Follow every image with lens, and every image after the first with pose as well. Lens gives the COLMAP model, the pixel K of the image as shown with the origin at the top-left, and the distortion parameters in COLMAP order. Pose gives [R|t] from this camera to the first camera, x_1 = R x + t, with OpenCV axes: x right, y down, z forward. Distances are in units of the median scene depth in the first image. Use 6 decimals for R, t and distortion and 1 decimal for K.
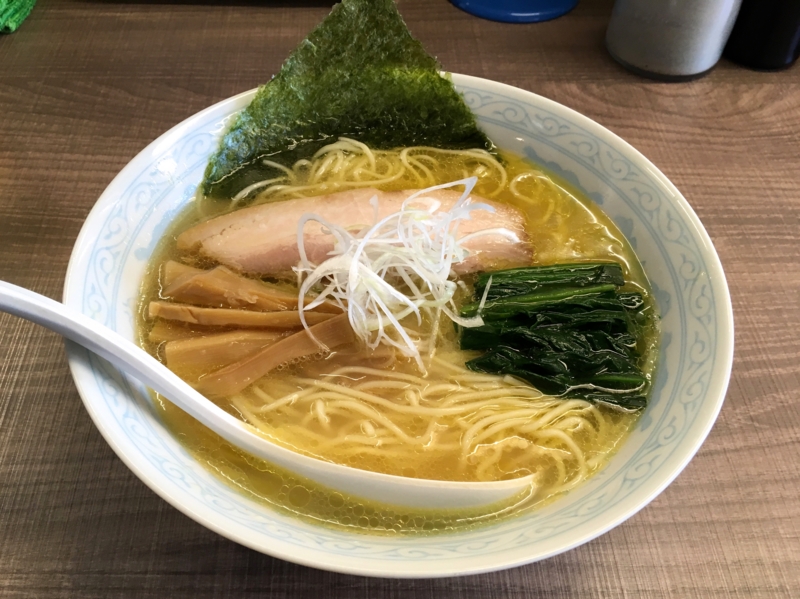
lens RADIAL K [[761.4, 0, 401.8], [0, 761.4, 316.1], [0, 0, 1]] dist [-0.001437, -0.011960]
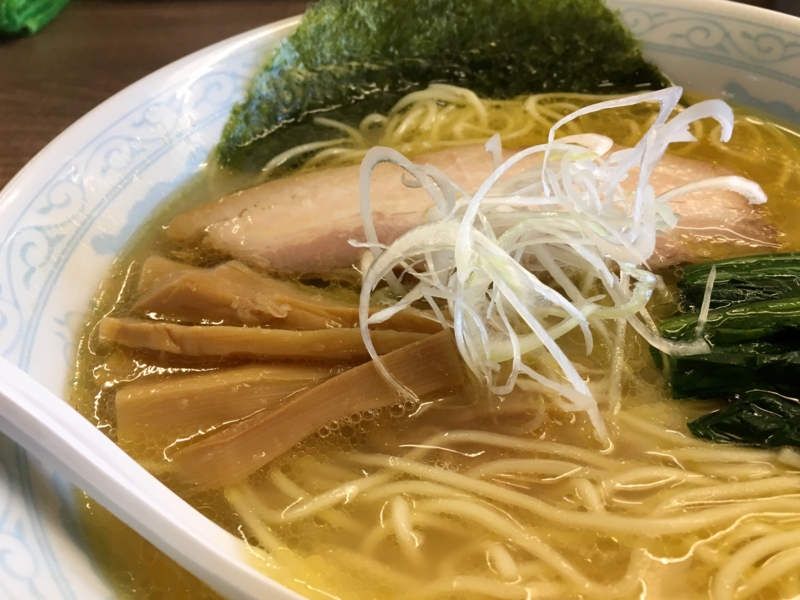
lens RADIAL K [[761.4, 0, 401.8], [0, 761.4, 316.6], [0, 0, 1]] dist [-0.001437, -0.011960]
pose [[0.993818, -0.015638, -0.109911, -0.045767], [0.003820, 0.994260, -0.106918, 0.041837], [0.110952, 0.105838, 0.988174, 0.454132]]
